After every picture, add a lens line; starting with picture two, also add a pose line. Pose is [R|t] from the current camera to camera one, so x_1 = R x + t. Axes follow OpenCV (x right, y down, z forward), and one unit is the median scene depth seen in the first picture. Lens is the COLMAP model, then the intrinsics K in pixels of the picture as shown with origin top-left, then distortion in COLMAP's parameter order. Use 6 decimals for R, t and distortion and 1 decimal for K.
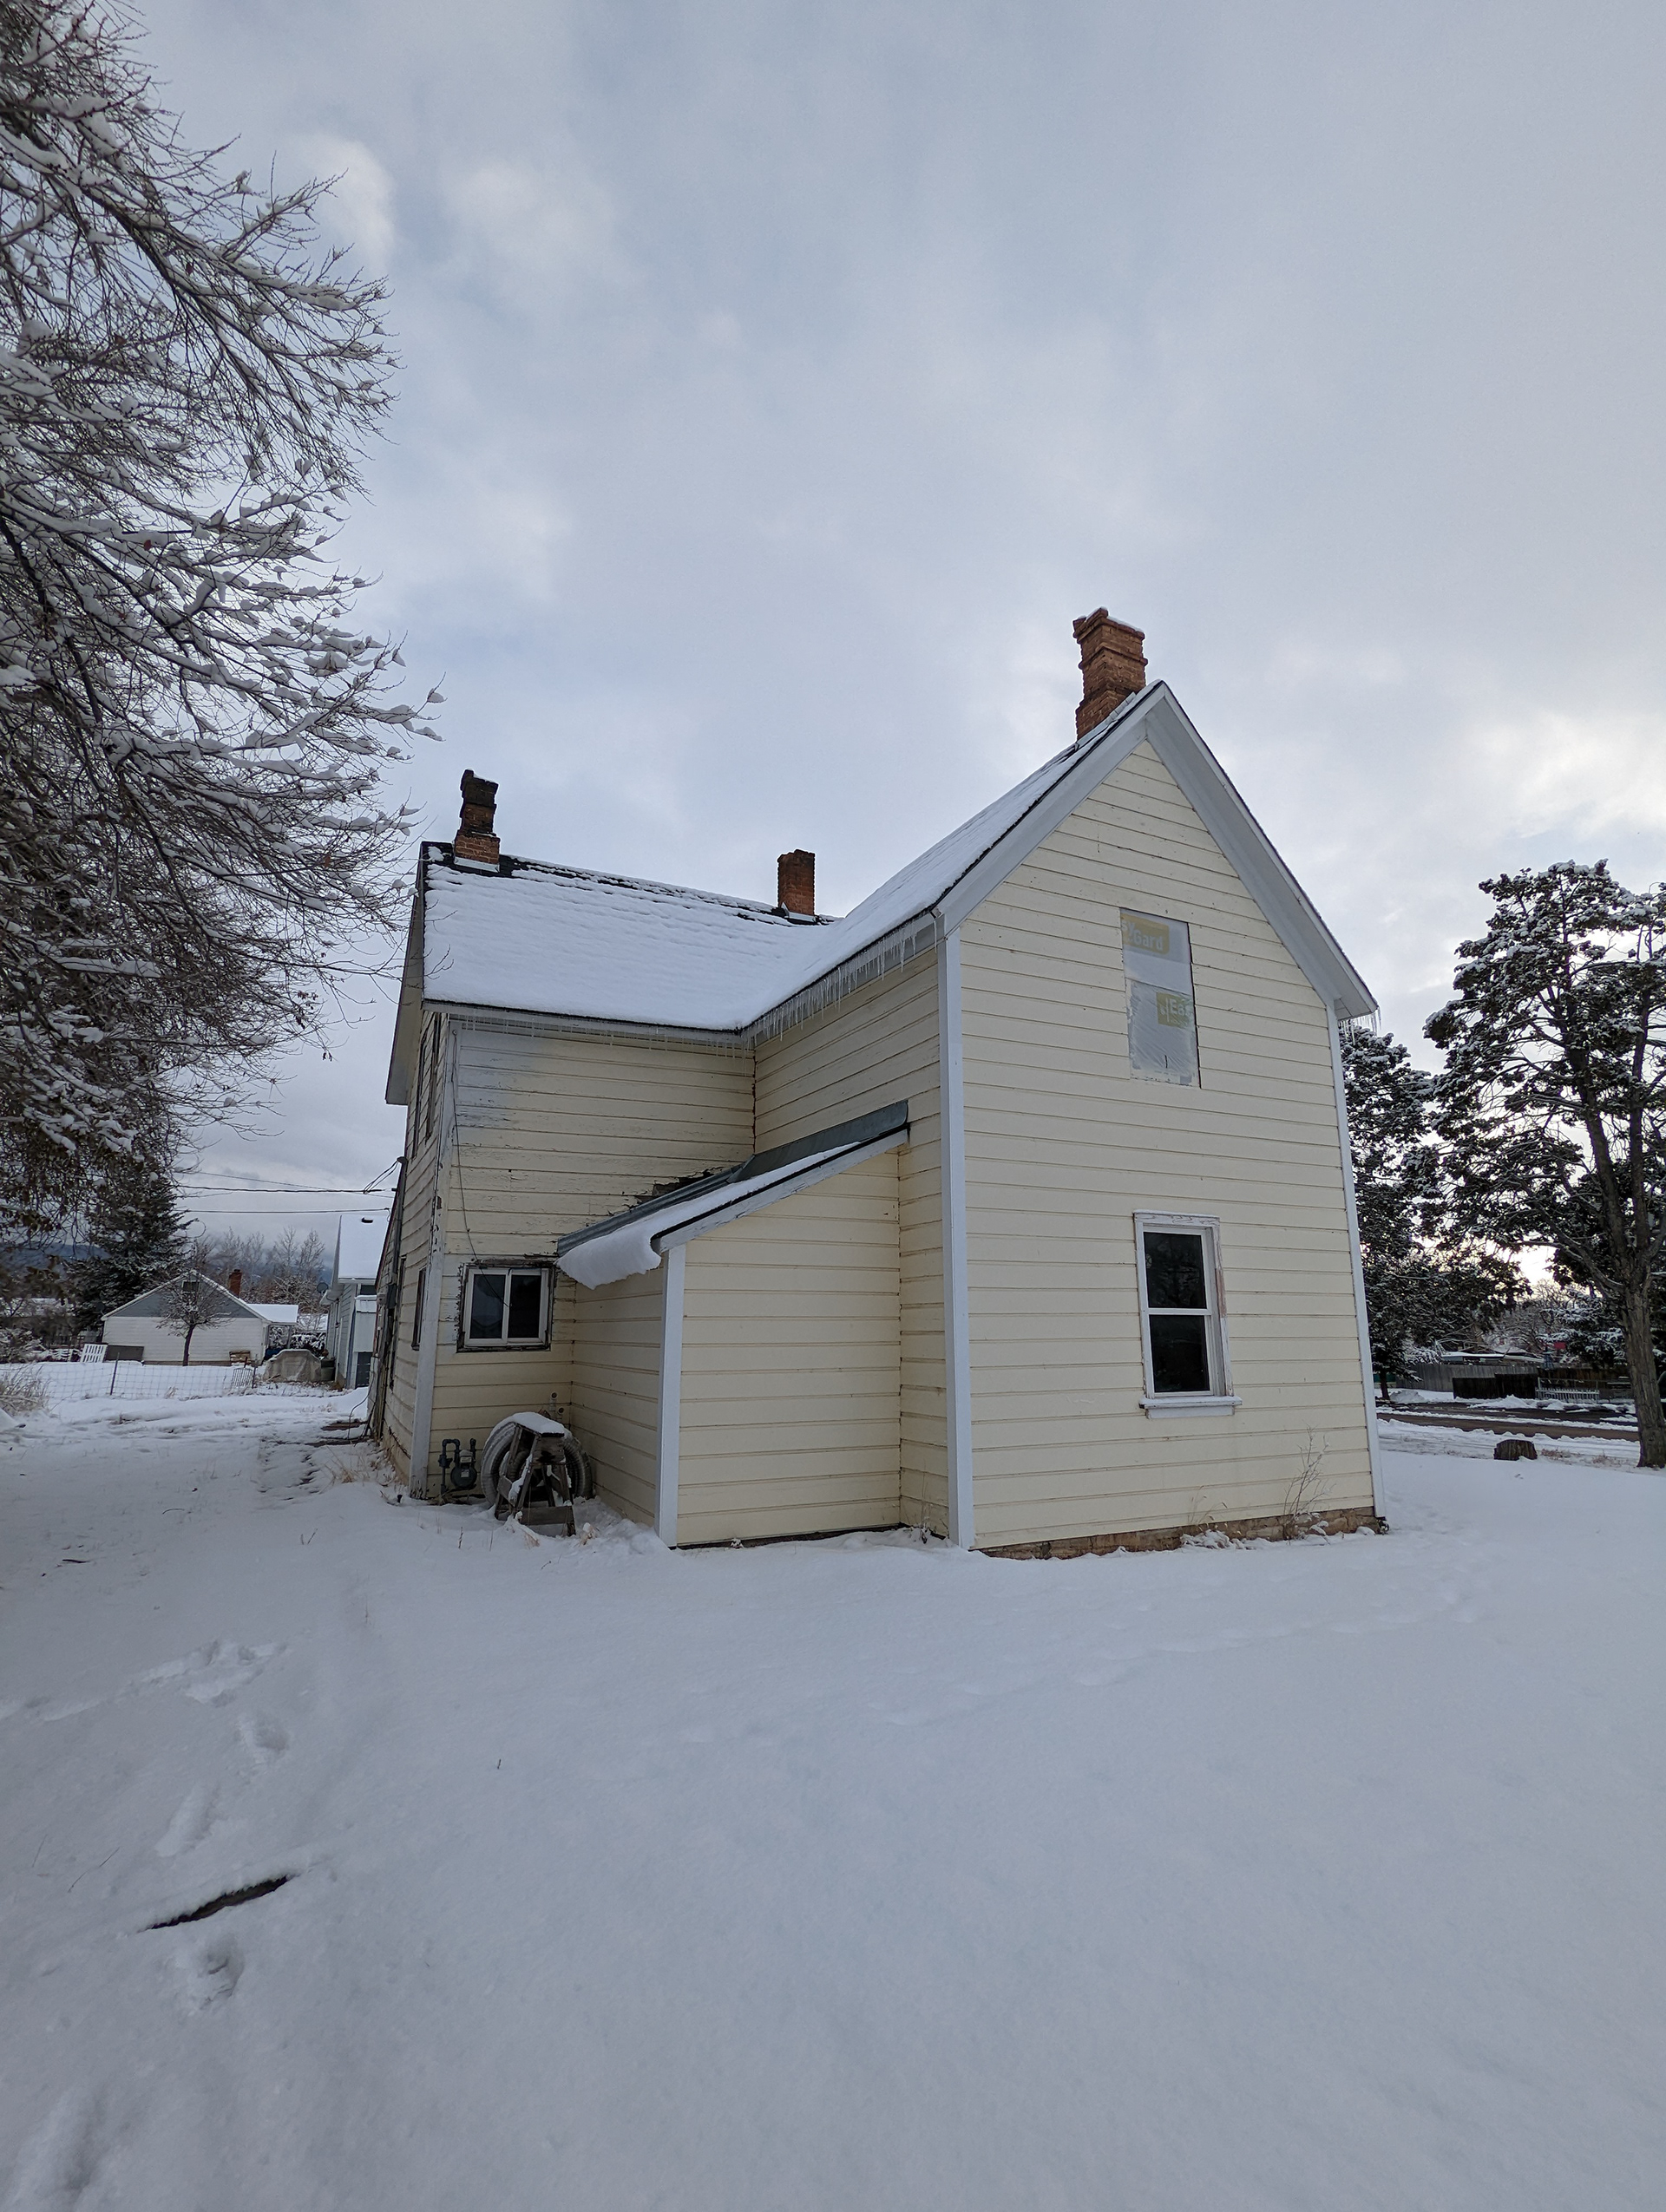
lens RADIAL K [[1051.3, 0, 832.8], [0, 1051.3, 1110.8], [0, 0, 1]] dist [-0.004686, 0.004843]
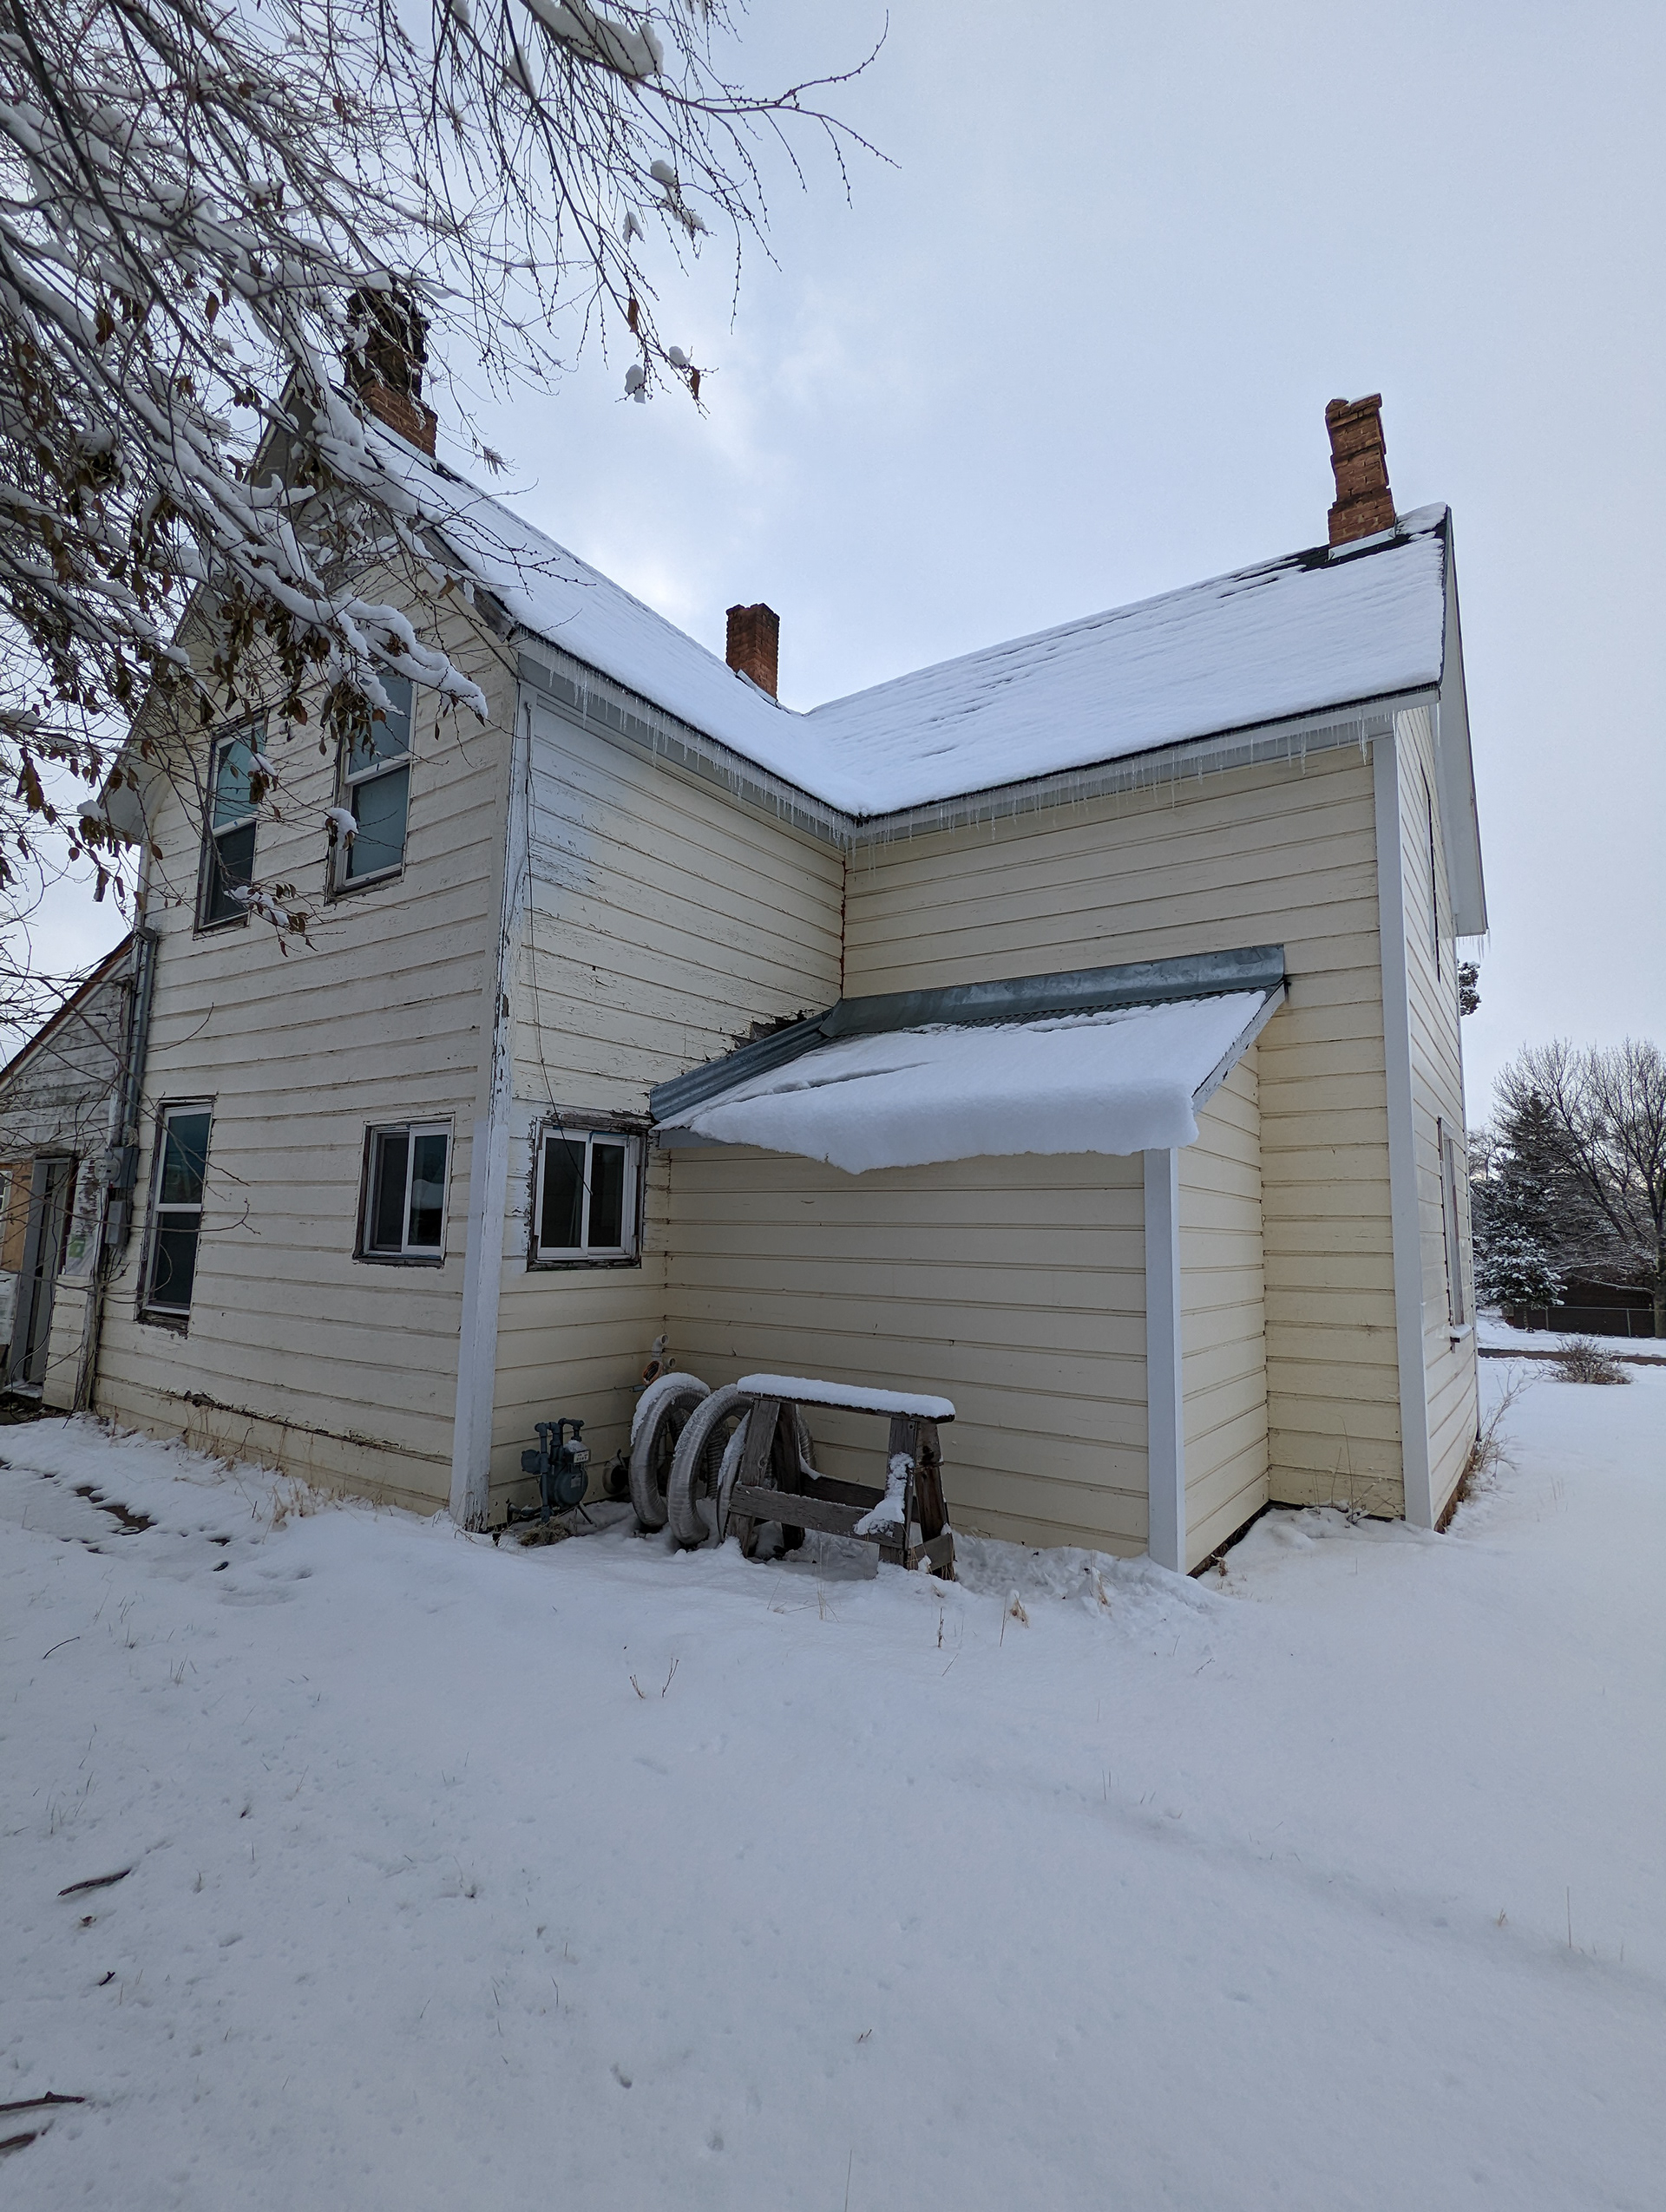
lens RADIAL K [[1051.3, 0, 830.9], [0, 1051.3, 1111.4], [0, 0, 1]] dist [-0.004686, 0.004843]
pose [[0.871625, 0.078078, 0.483915, -0.495050], [-0.121174, 0.990913, 0.058377, 0.090355], [-0.474960, -0.109520, 0.873166, 0.432150]]
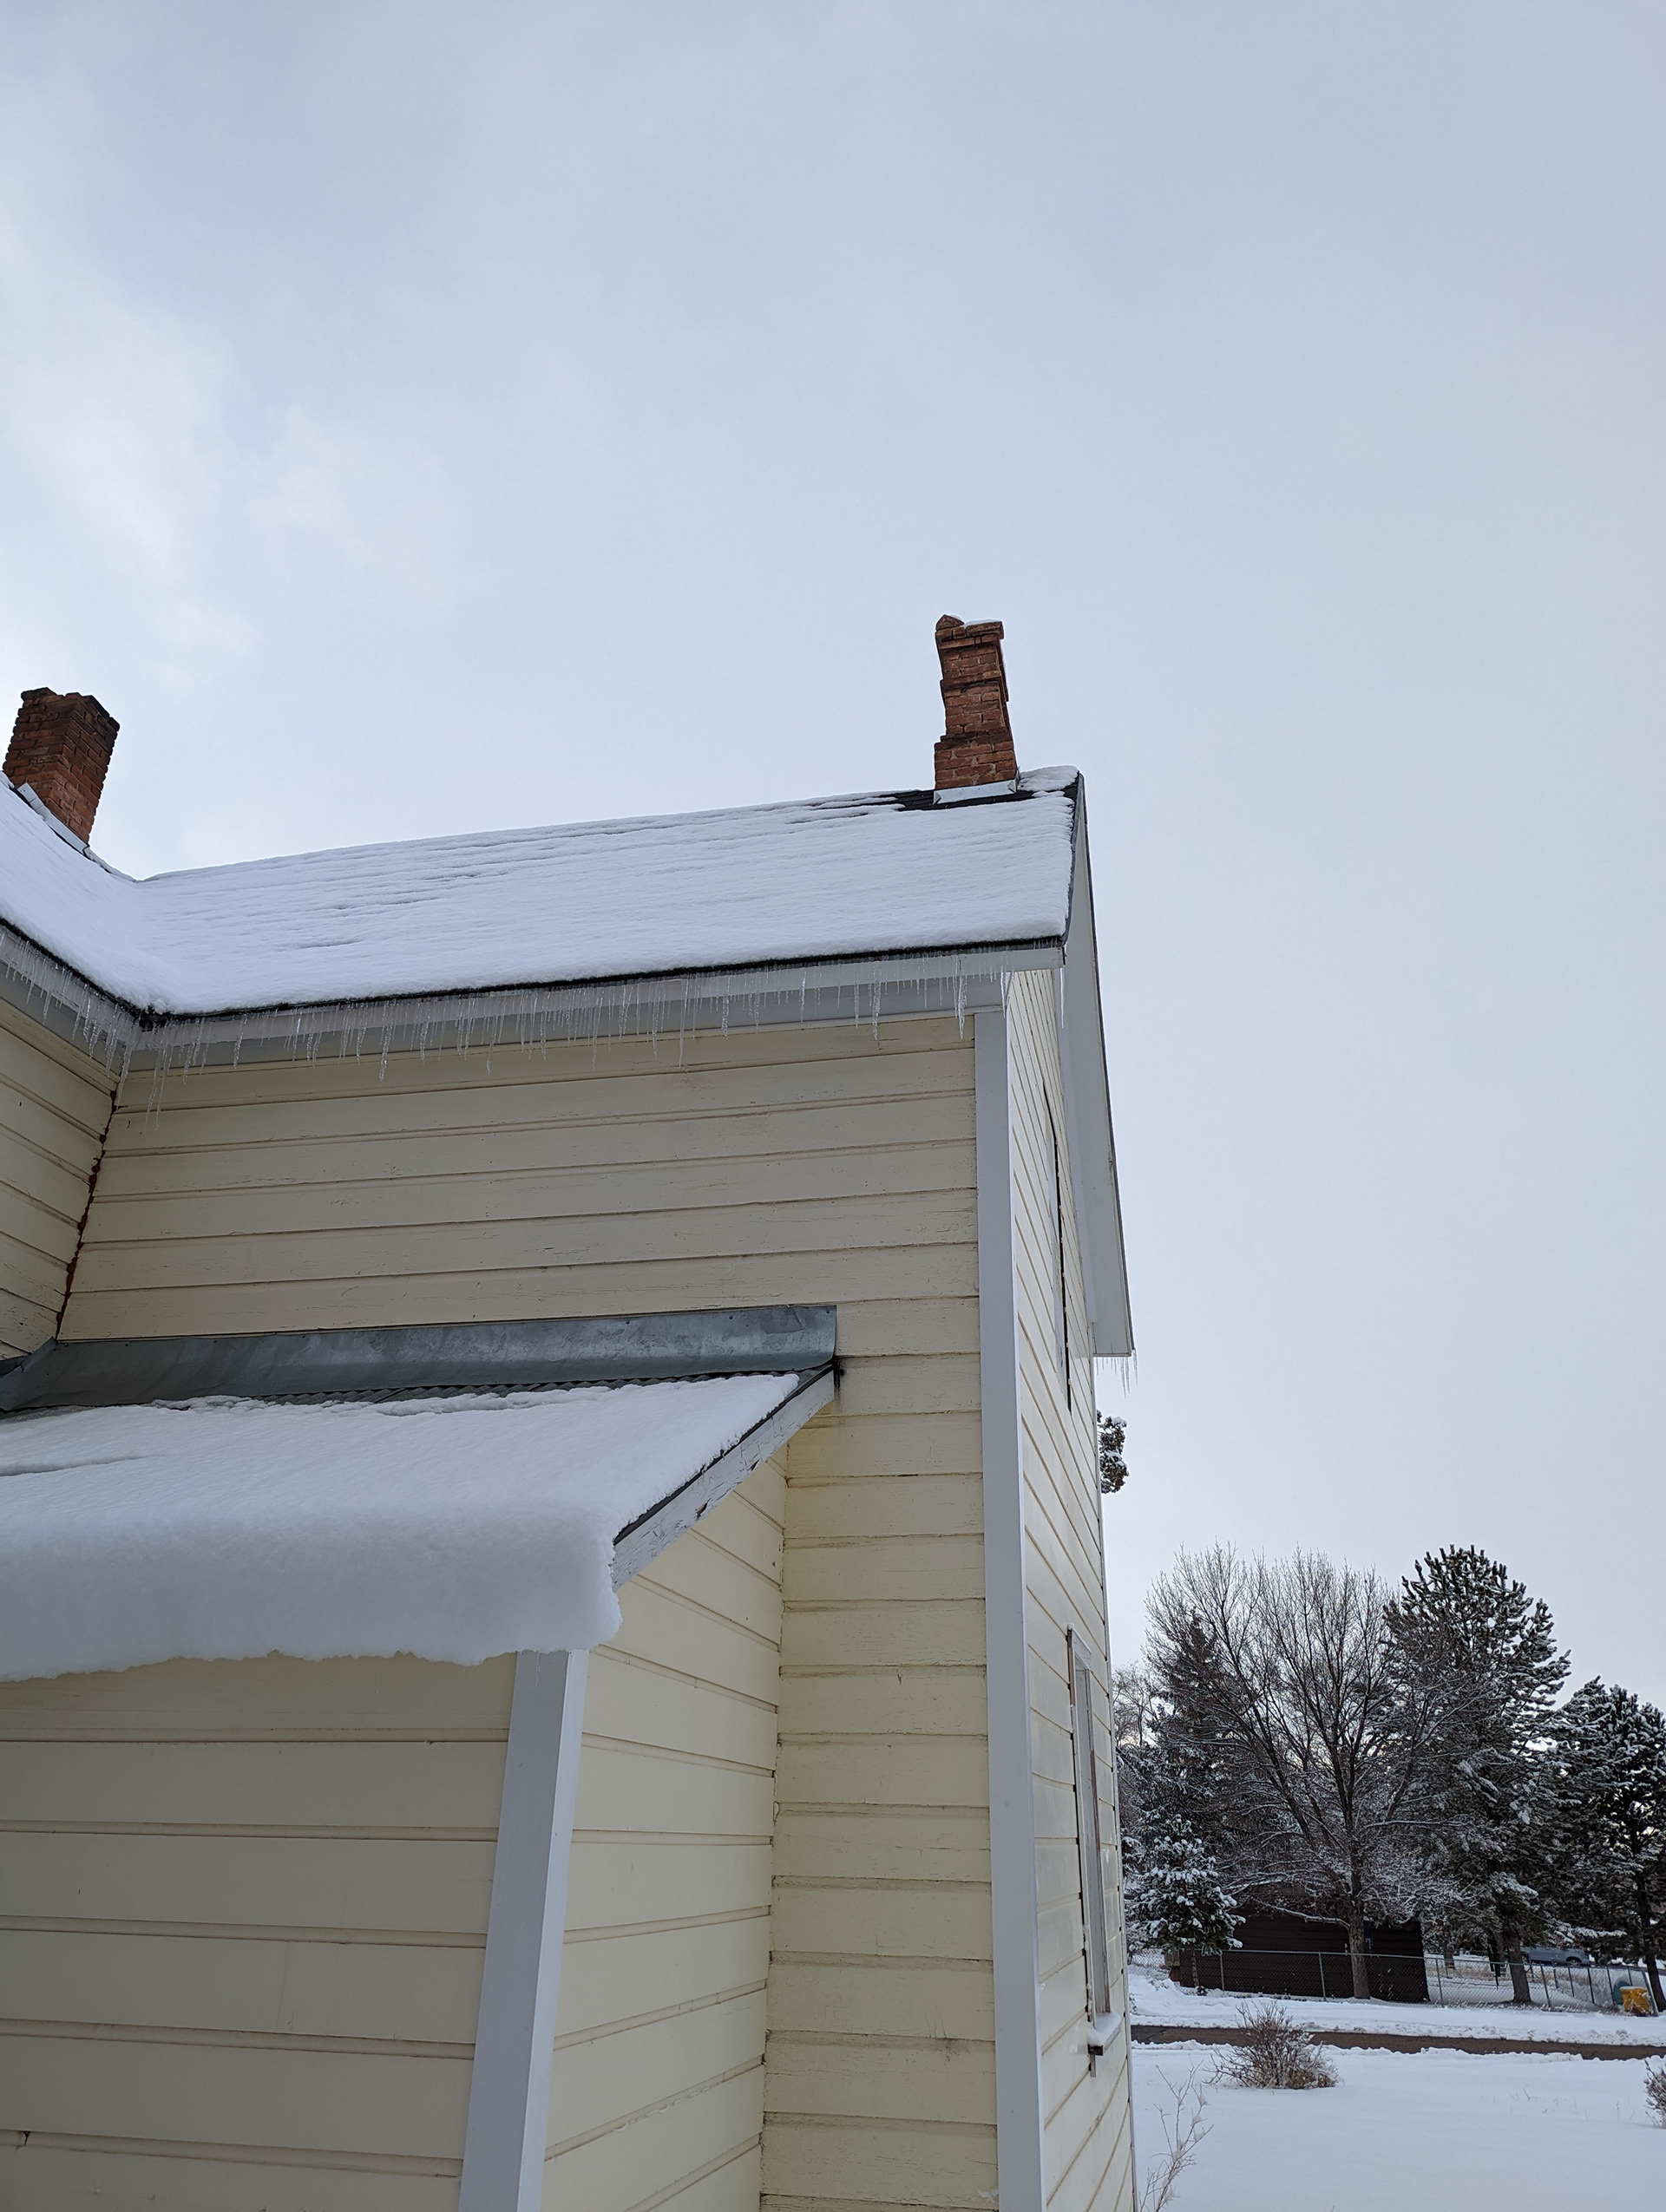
lens RADIAL K [[1552.0, 0, 828.5], [0, 1552.0, 1117.3], [0, 0, 1]] dist [0.071791, -0.066048]
pose [[0.631612, 0.341666, 0.695939, -0.370036], [-0.180981, 0.937833, -0.296169, 0.097607], [-0.753865, 0.061112, 0.654181, 0.499473]]
